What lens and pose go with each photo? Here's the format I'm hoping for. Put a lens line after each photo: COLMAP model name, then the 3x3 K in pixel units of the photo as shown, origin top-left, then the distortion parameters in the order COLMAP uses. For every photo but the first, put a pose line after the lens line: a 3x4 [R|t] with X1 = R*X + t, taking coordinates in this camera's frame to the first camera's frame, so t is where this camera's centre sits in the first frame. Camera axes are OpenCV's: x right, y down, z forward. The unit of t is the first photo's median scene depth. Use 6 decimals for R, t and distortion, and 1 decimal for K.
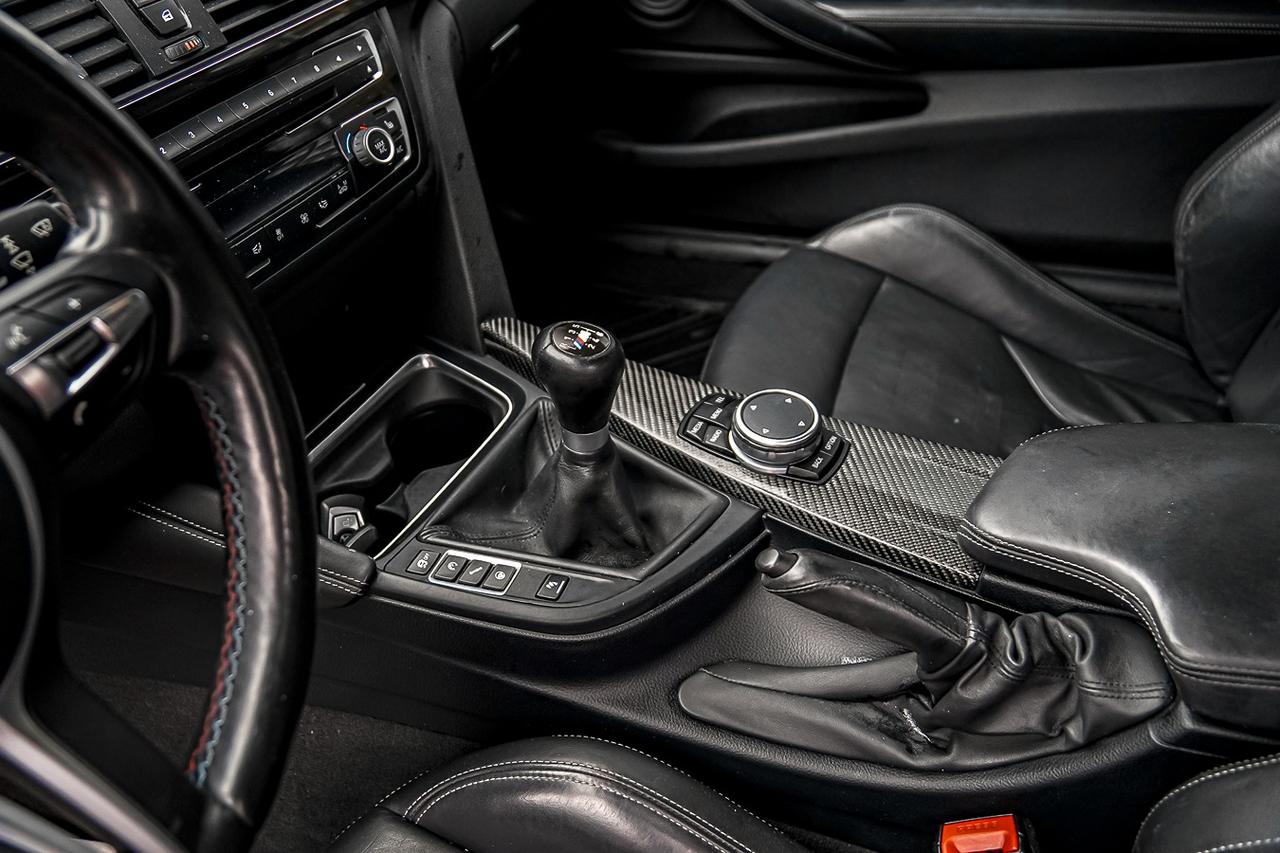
lens RADIAL K [[1016.8, 0, 630.8], [0, 1016.8, 432.8], [0, 0, 1]] dist [-0.130958, 0.103585]
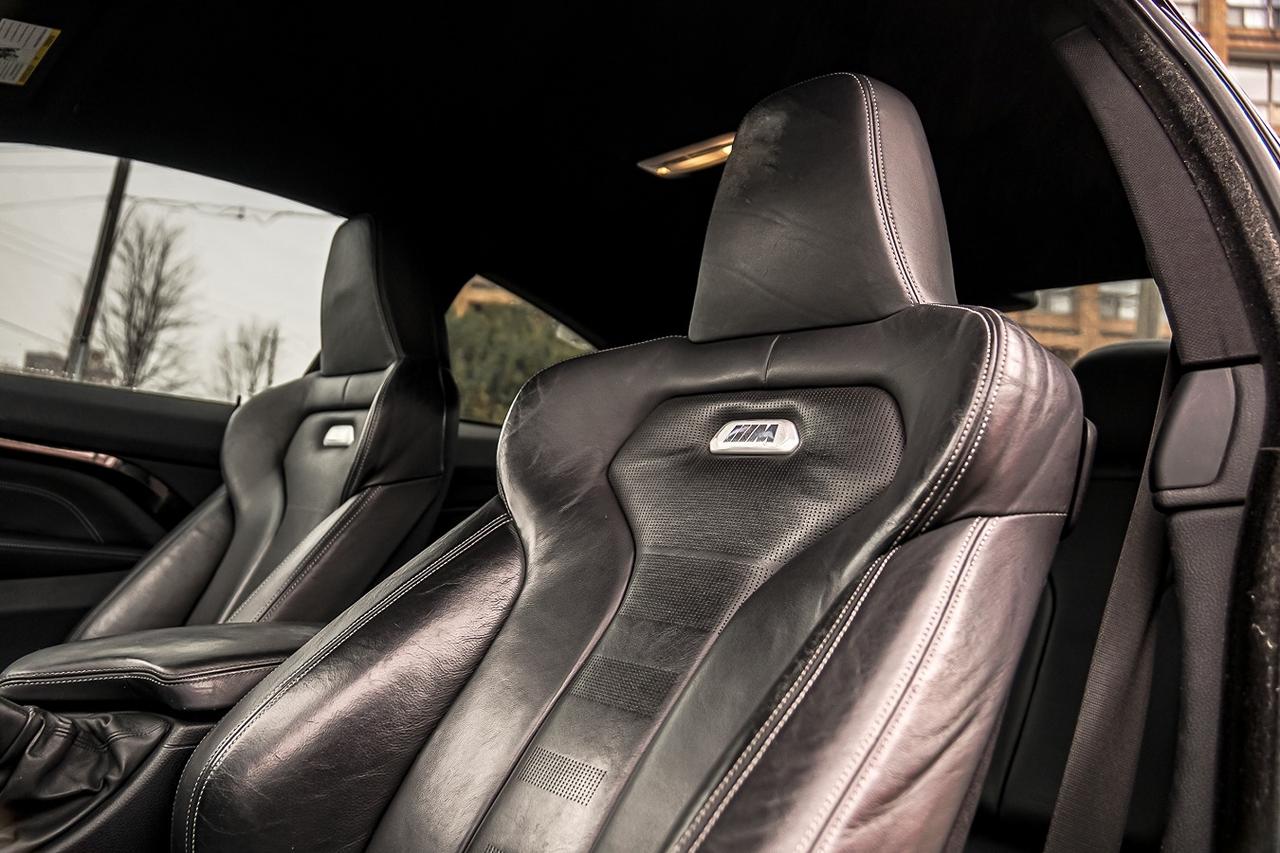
lens RADIAL K [[1016.8, 0, 636.1], [0, 1016.8, 419.5], [0, 0, 1]] dist [-0.130958, 0.103585]
pose [[0.467265, 0.234461, 0.852462, -0.391392], [0.444010, 0.771555, -0.455587, 0.648125], [-0.764538, 0.591381, 0.256418, -0.193776]]
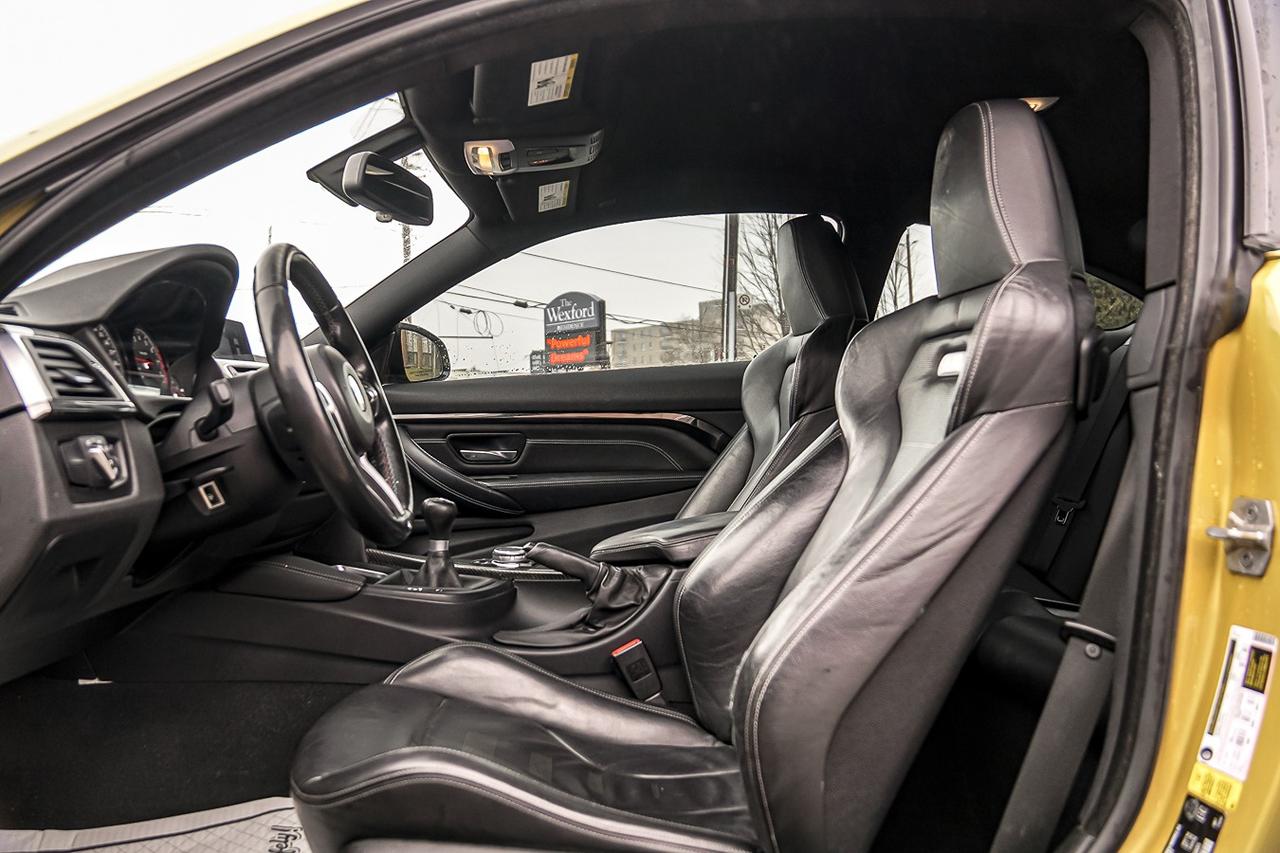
lens RADIAL K [[1016.8, 0, 634.0], [0, 1016.8, 423.0], [0, 0, 1]] dist [-0.130958, 0.103585]
pose [[0.909396, 0.042508, 0.413754, -0.557327], [0.234714, 0.768794, -0.594866, 1.162179], [-0.343378, 0.638083, 0.689160, -0.905317]]
